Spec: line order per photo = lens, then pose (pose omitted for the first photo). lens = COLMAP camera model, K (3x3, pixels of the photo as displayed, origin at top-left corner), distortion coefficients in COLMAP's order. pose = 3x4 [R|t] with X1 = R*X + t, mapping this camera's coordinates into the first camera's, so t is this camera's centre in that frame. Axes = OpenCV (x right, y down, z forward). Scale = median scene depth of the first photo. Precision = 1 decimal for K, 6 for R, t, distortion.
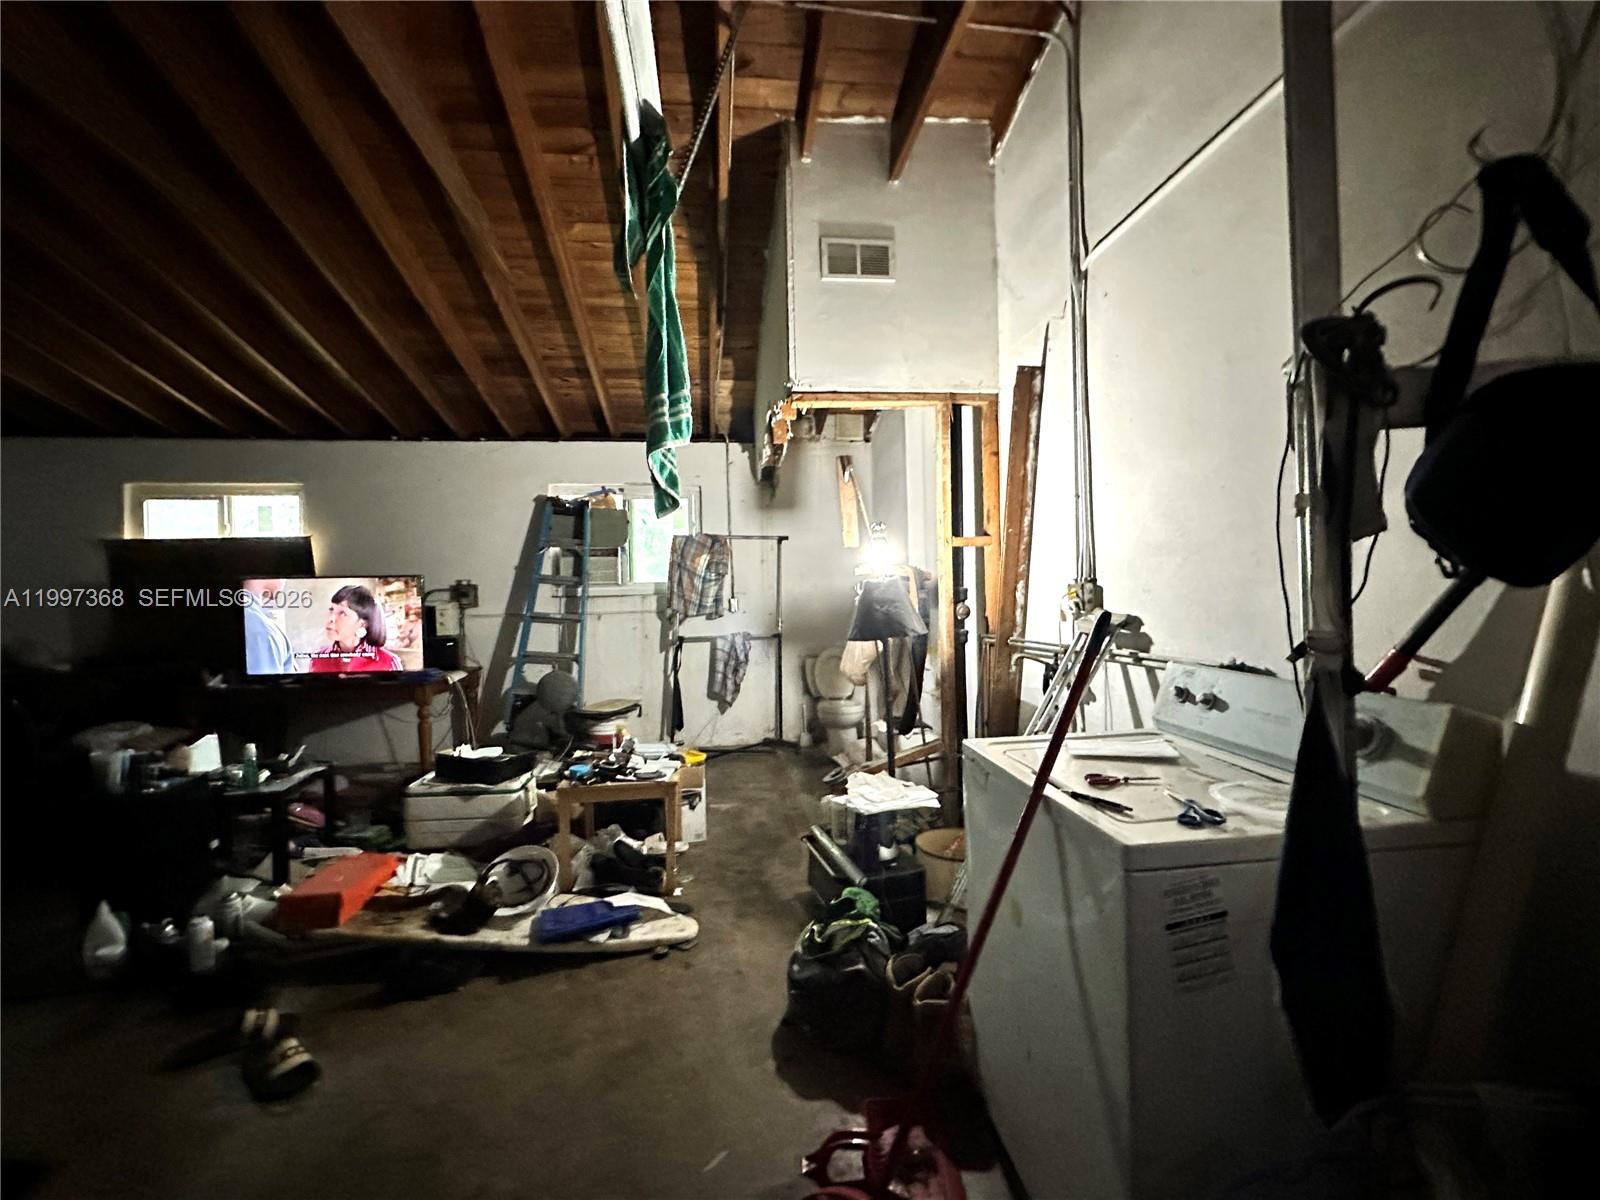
lens RADIAL K [[640.3, 0, 803.9], [0, 640.3, 598.7], [0, 0, 1]] dist [-0.002992, 0.001671]
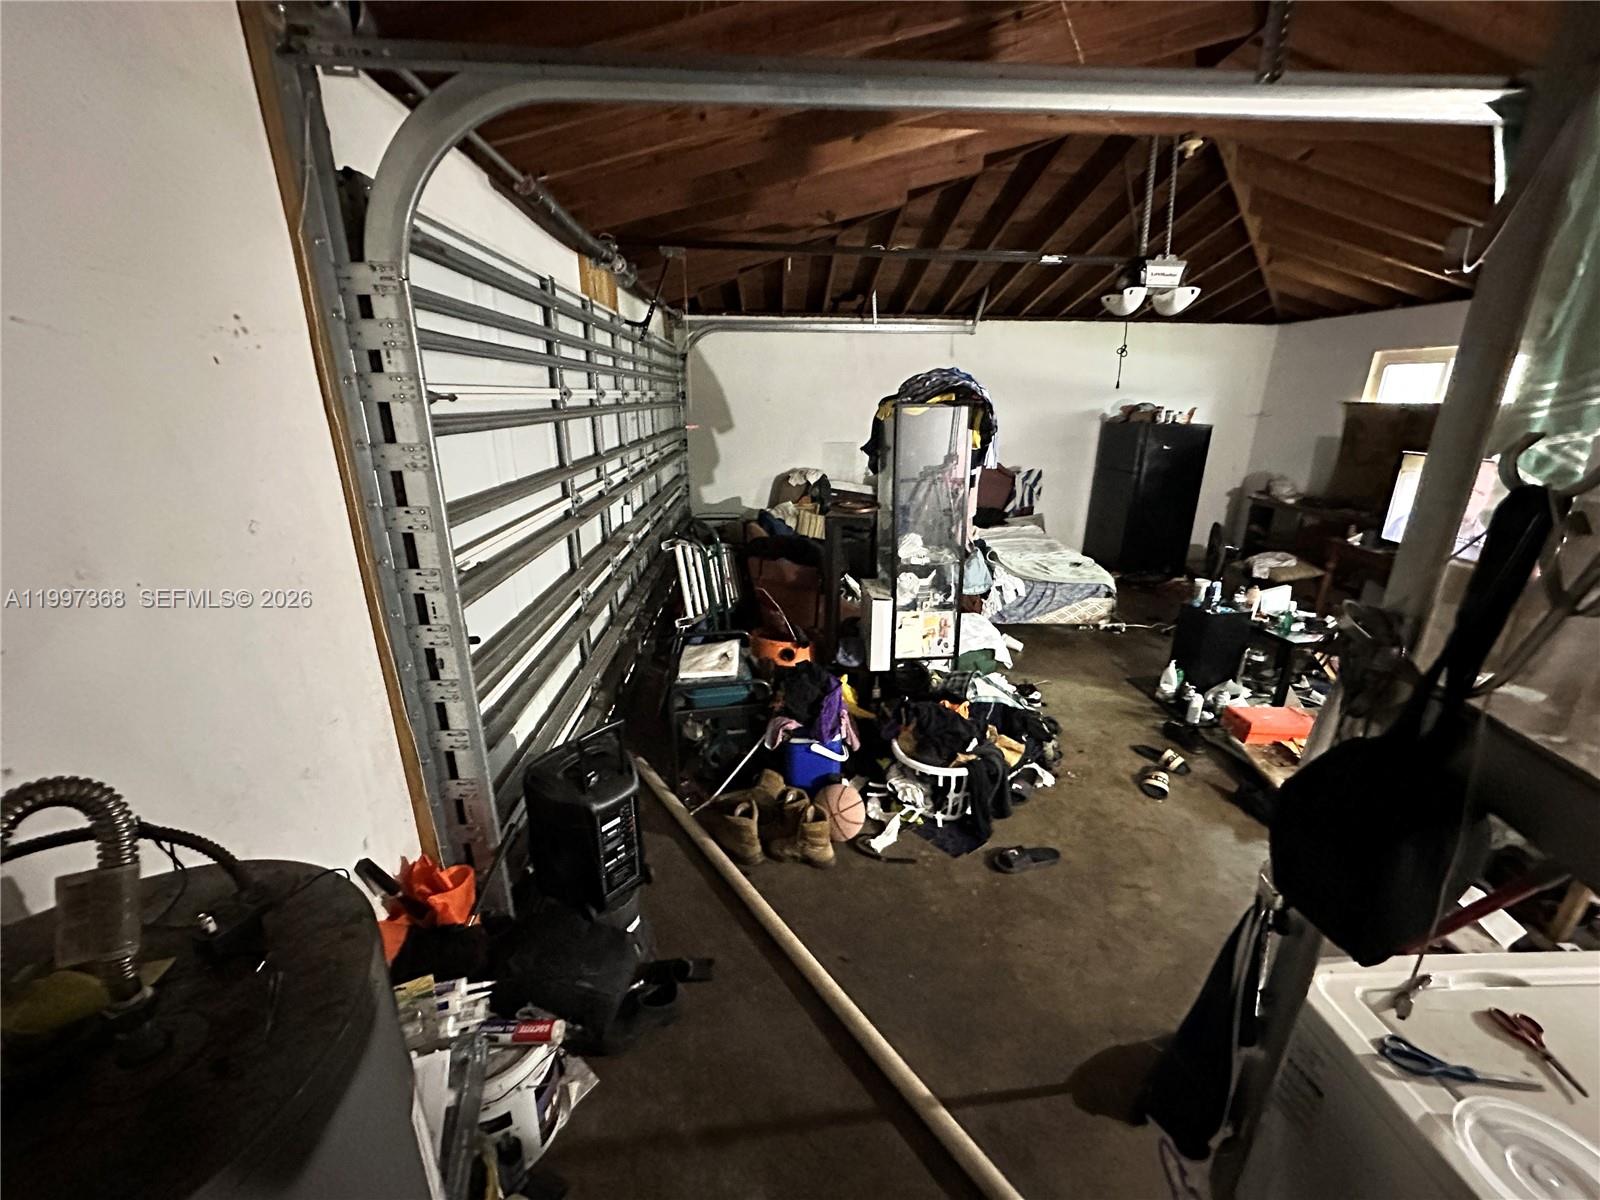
lens RADIAL K [[640.3, 0, 796.3], [0, 640.3, 603.0], [0, 0, 1]] dist [-0.002992, 0.001671]
pose [[-0.079624, 0.326568, -0.941814, 0.605750], [-0.012648, 0.944407, 0.328536, -0.247877], [0.996745, 0.038071, -0.071068, 0.072560]]
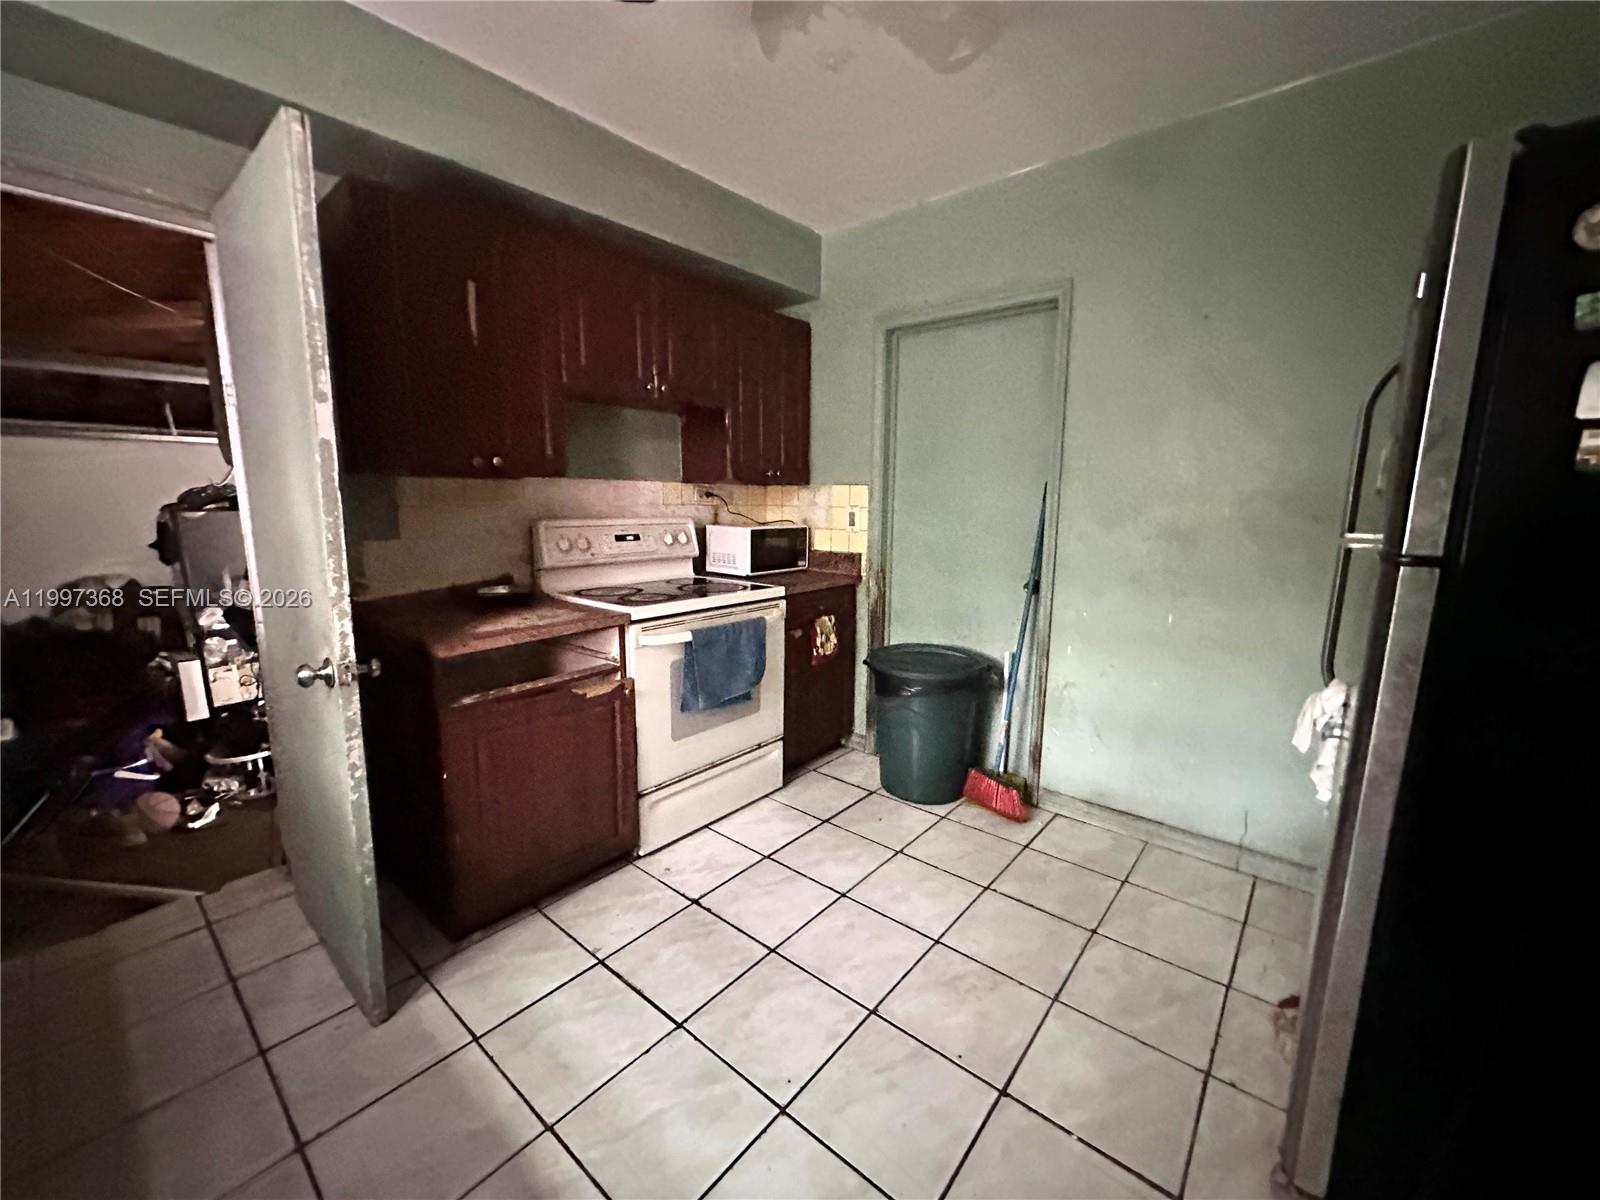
lens RADIAL K [[640.3, 0, 803.1], [0, 640.3, 602.2], [0, 0, 1]] dist [-0.002992, 0.001671]
pose [[0.673674, 0.143385, -0.724986, 1.848164], [-0.023236, 0.984622, 0.173143, -0.308655], [0.738663, -0.099797, 0.666646, 0.287013]]
